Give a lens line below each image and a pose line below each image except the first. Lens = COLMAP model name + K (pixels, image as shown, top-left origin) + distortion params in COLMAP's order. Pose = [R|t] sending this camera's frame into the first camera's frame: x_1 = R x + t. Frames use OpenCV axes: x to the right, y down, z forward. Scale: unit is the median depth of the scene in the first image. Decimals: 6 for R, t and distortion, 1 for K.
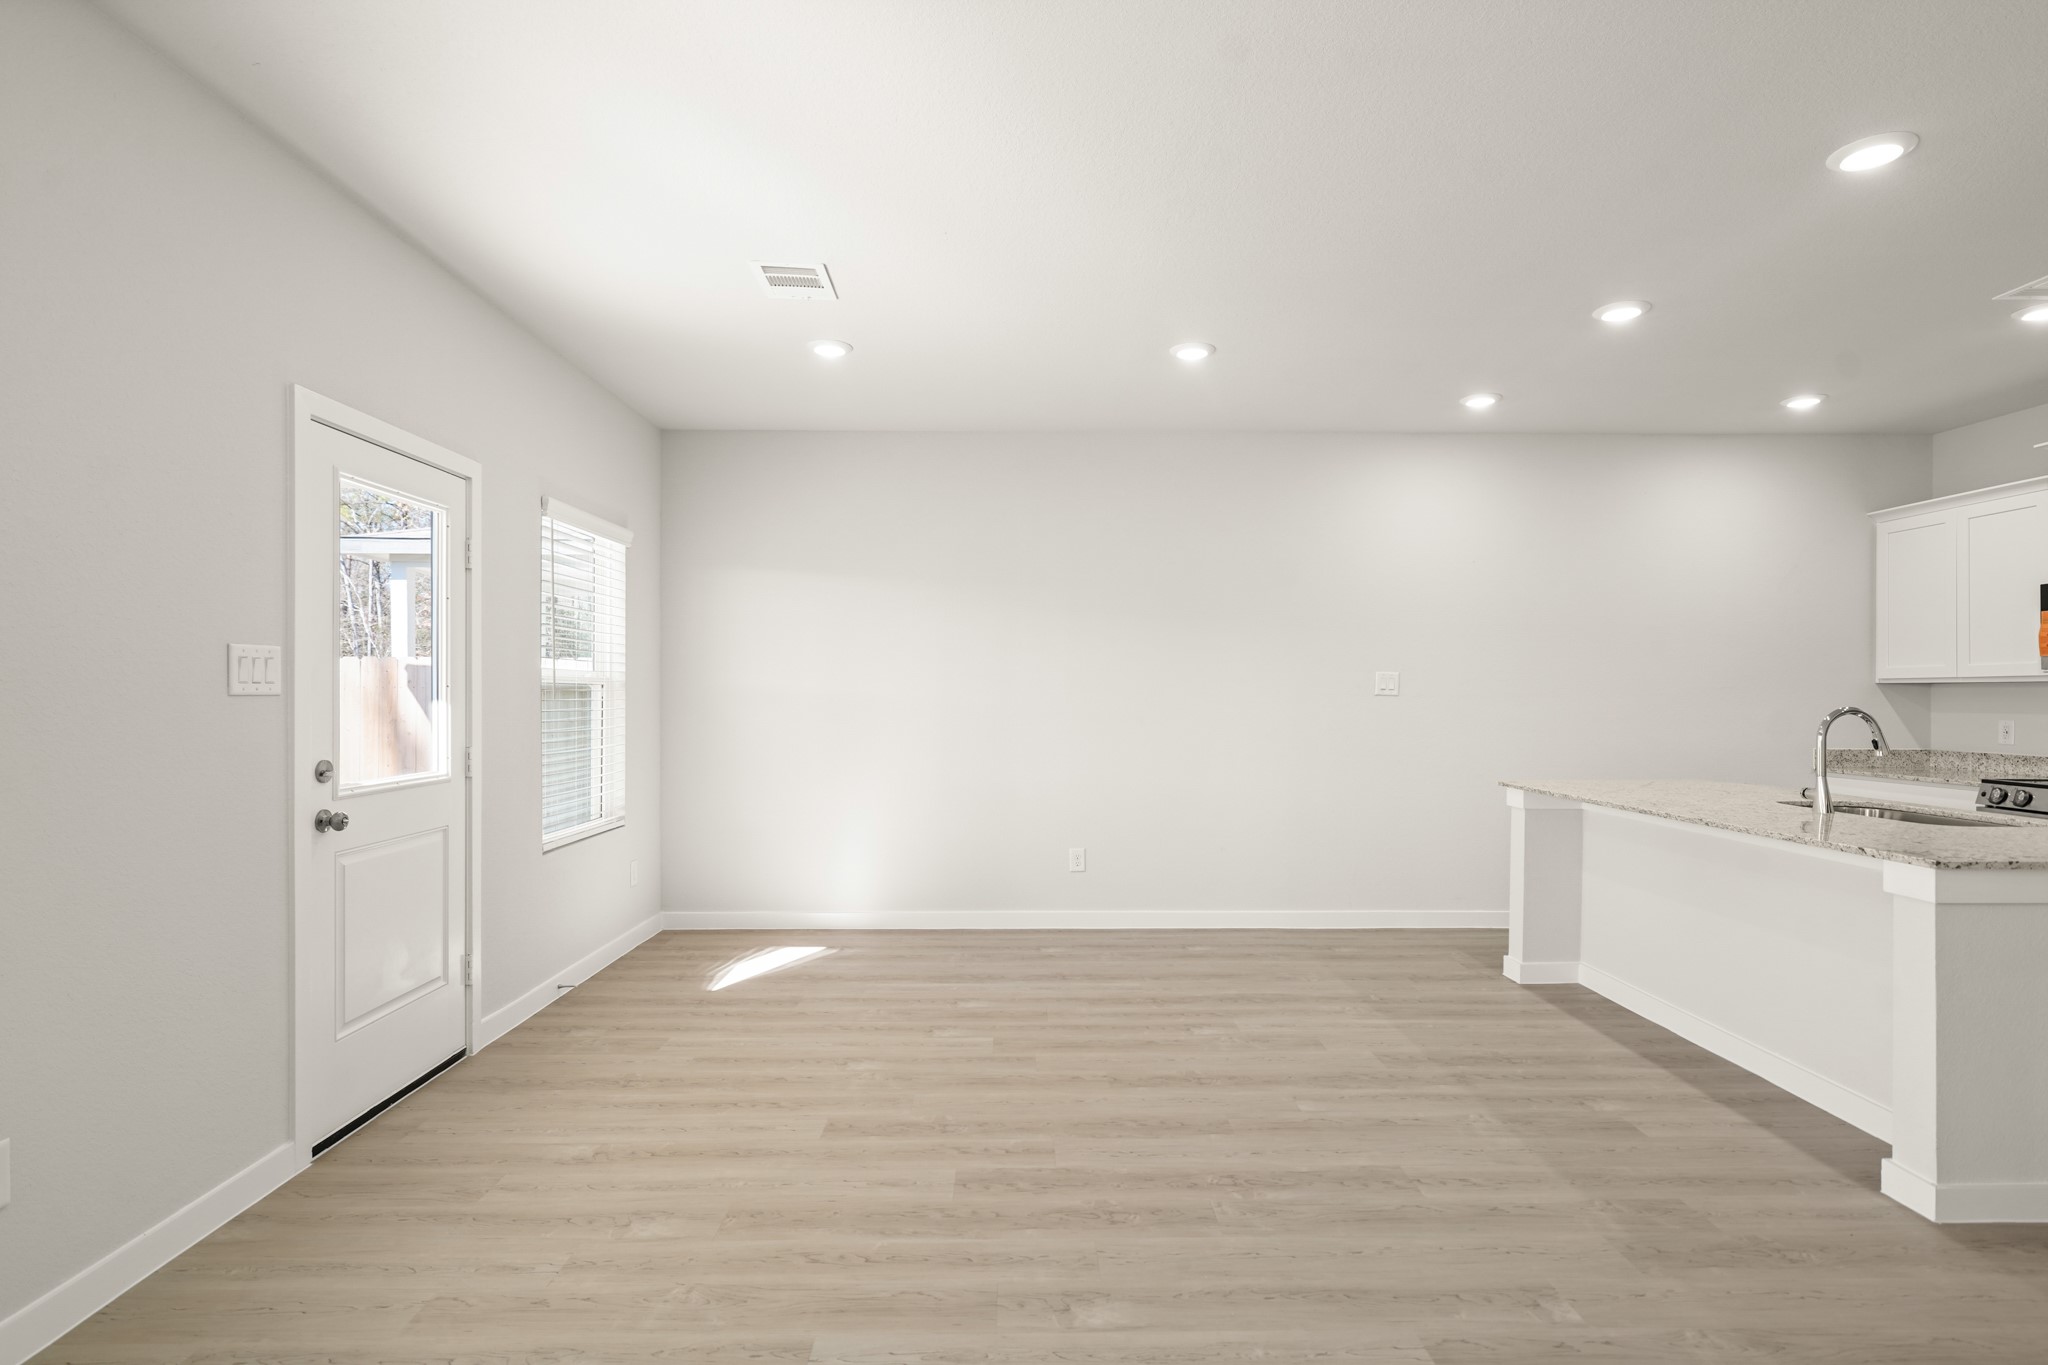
lens RADIAL K [[1006.9, 0, 1033.2], [0, 1006.9, 696.0], [0, 0, 1]] dist [0.002576, 0.000057]
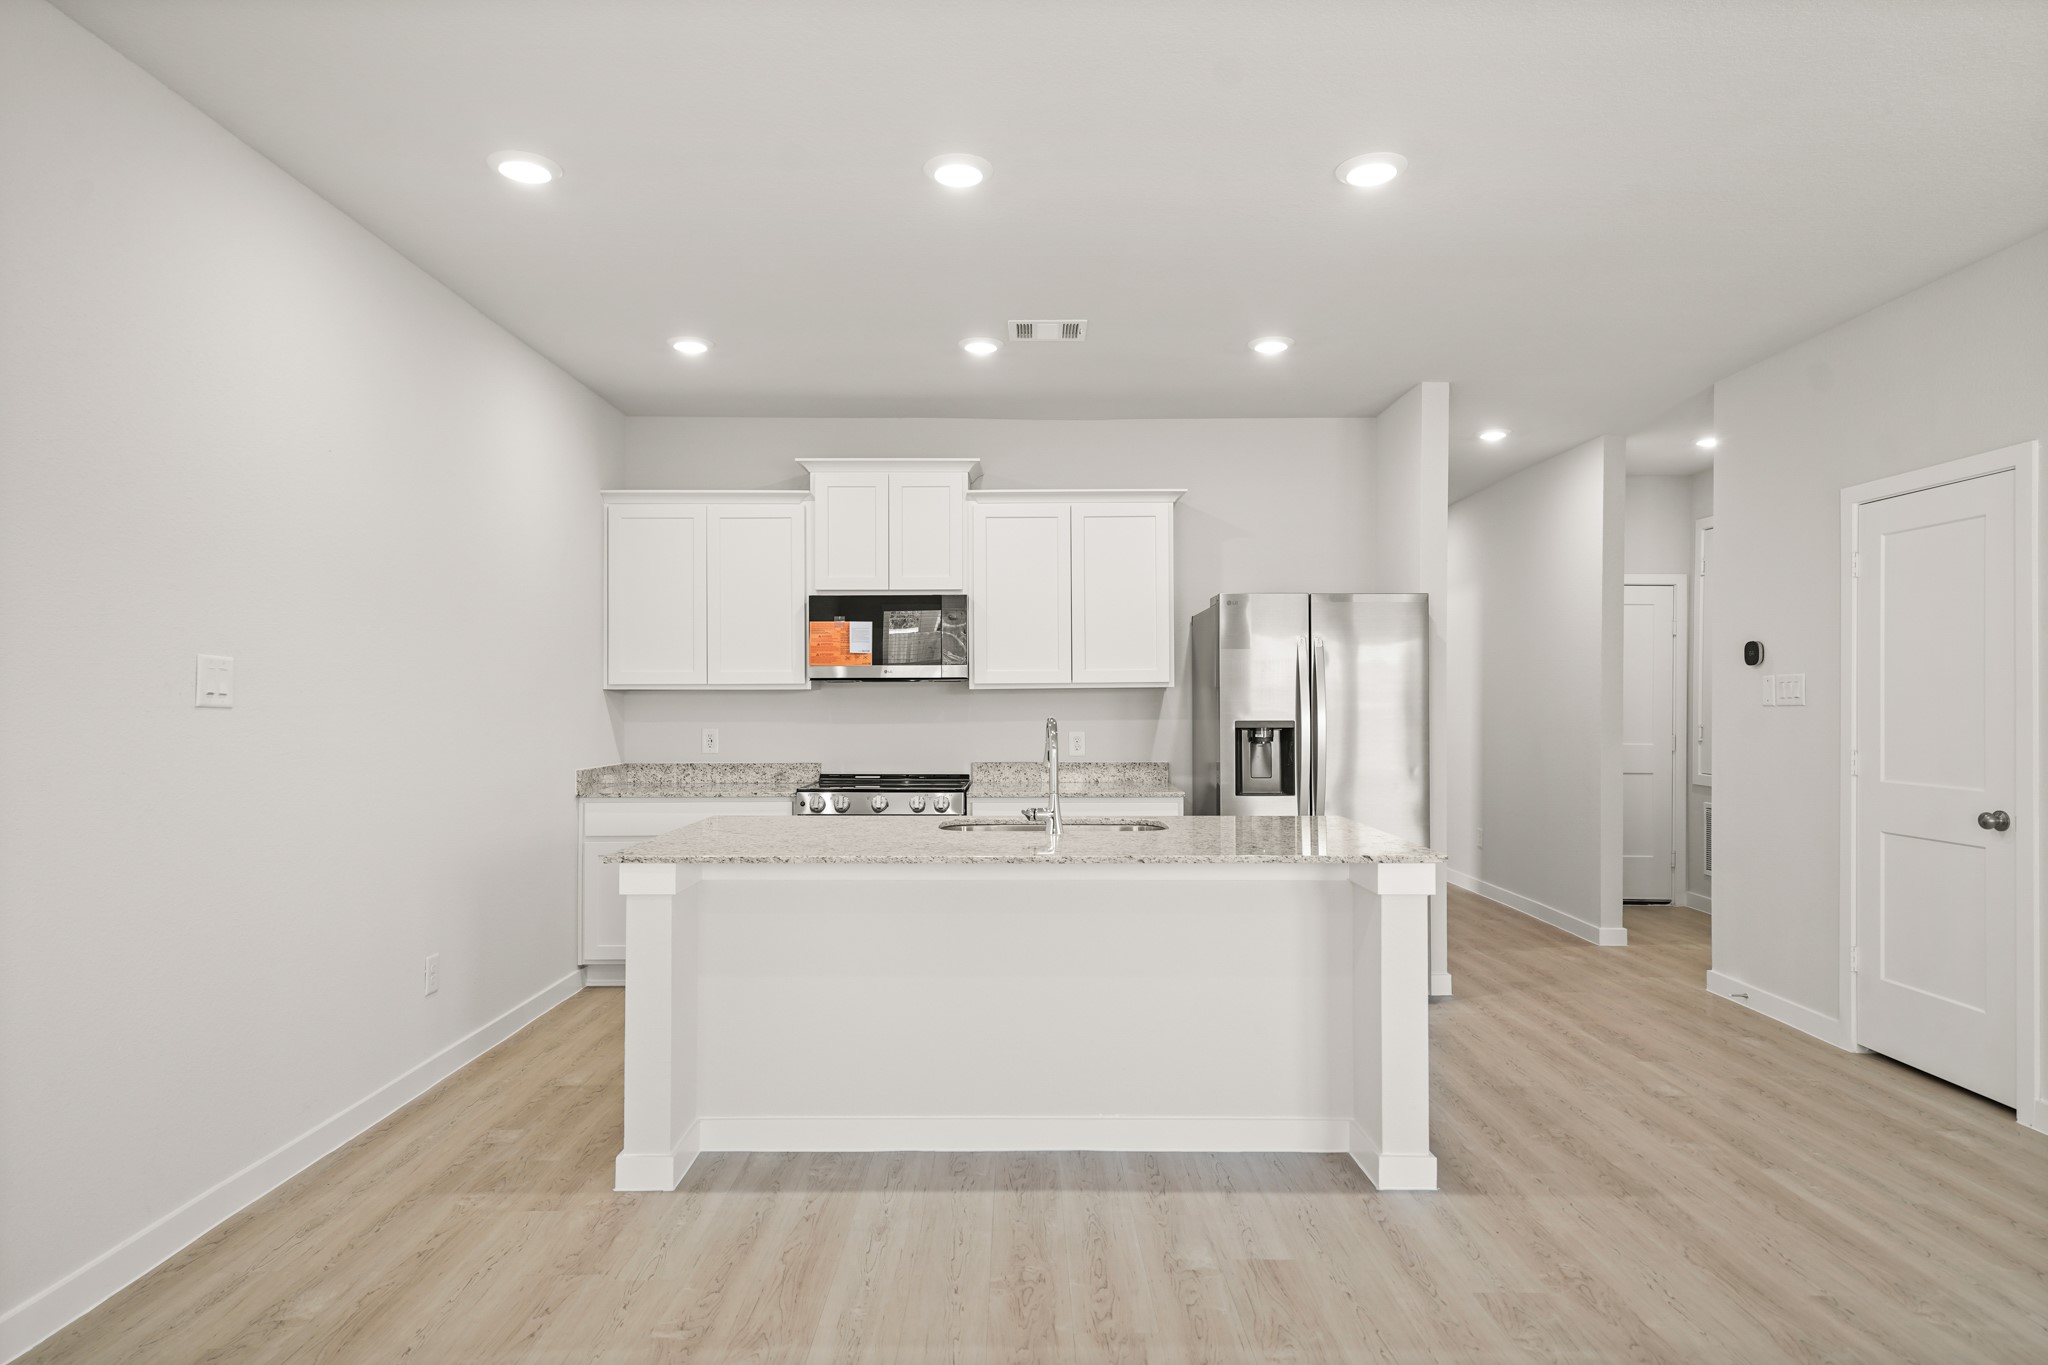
lens RADIAL K [[1194.4, 0, 1024.5], [0, 1194.4, 691.7], [0, 0, 1]] dist [0.025513, 0.001071]
pose [[0.017348, 0.006548, 0.999828, -0.286727], [0.002751, 0.999974, -0.006596, -0.004700], [-0.999846, 0.002865, 0.017329, 0.990345]]
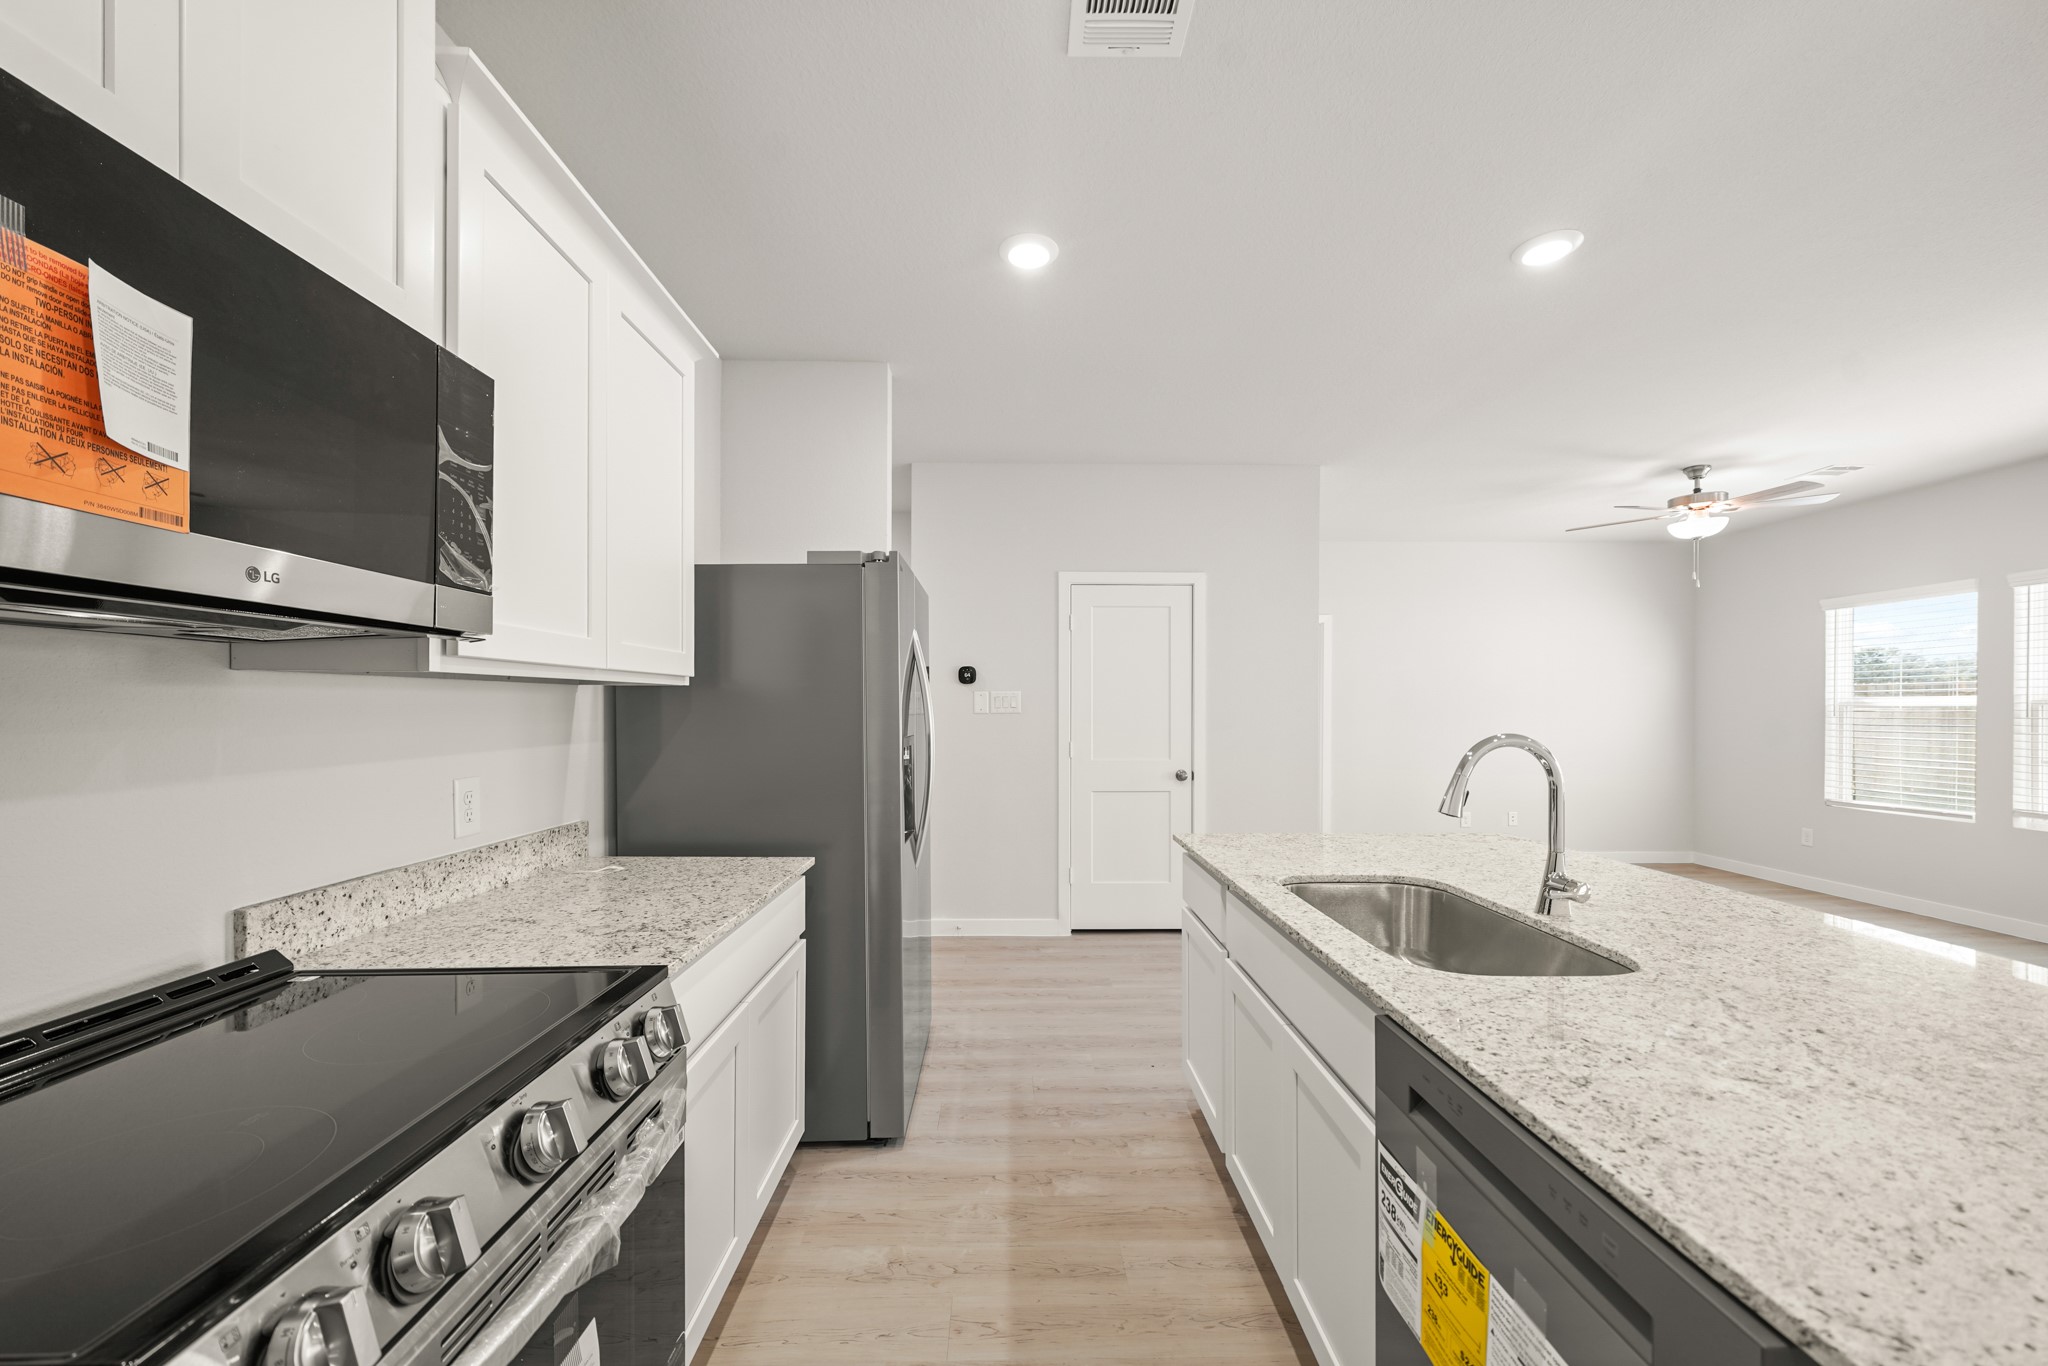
lens RADIAL K [[791.8, 0, 1017.8], [0, 791.8, 717.8], [0, 0, 1]] dist [-0.003872, 0.000283]
pose [[-0.999985, -0.000579, 0.005367, 1.074388], [-0.000524, 0.999948, 0.010209, -0.002016], [-0.005373, 0.010206, -0.999933, 1.434169]]
